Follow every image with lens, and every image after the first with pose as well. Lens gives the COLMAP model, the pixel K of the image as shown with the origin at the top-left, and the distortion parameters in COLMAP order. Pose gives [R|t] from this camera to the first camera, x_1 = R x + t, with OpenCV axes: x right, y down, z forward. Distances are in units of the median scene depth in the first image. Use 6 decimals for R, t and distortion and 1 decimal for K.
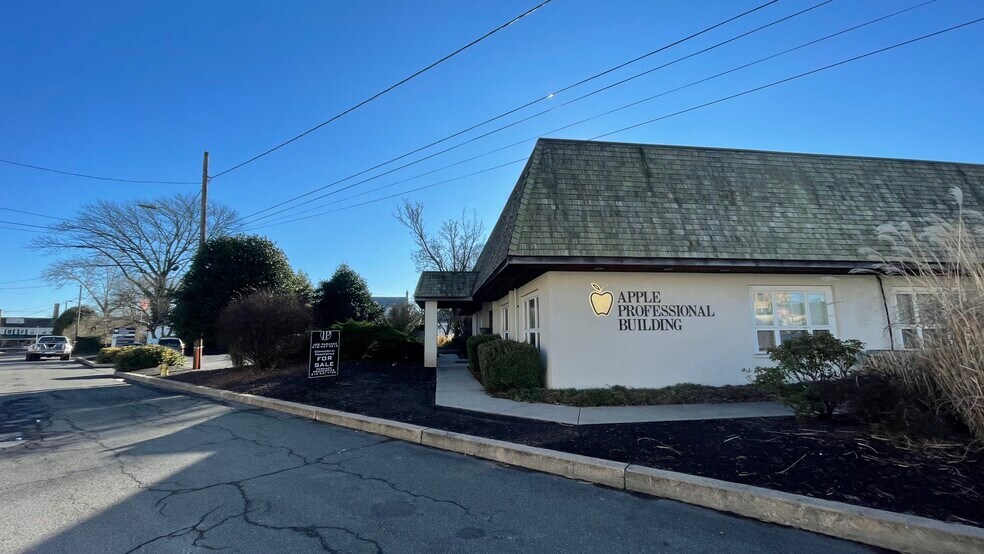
lens RADIAL K [[337.2, 0, 492.0], [0, 337.2, 277.0], [0, 0, 1]] dist [0.000413, -0.000013]
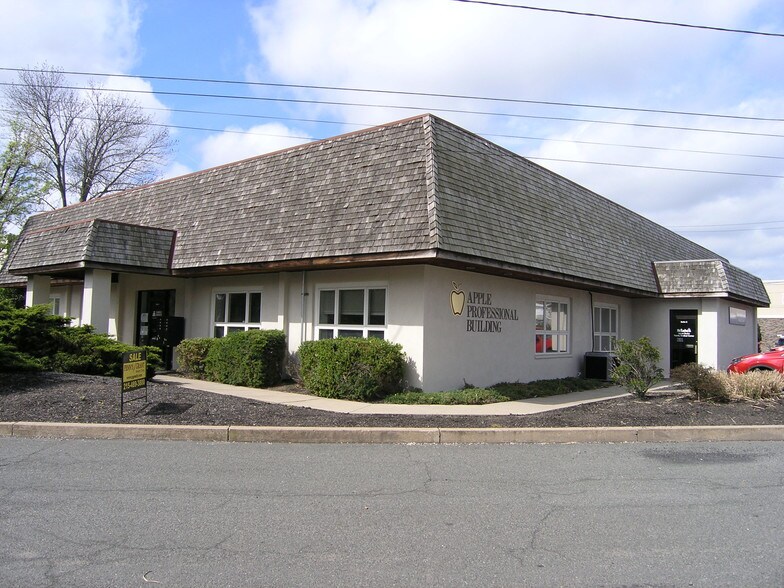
lens RADIAL K [[617.8, 0, 392.0], [0, 617.8, 294.0], [0, 0, 1]] dist [-0.005323, -0.001011]
pose [[0.728968, 0.062896, 0.681652, -1.007155], [-0.134074, 0.989602, 0.052071, -0.014148], [-0.671290, -0.129350, 0.729821, -0.159324]]
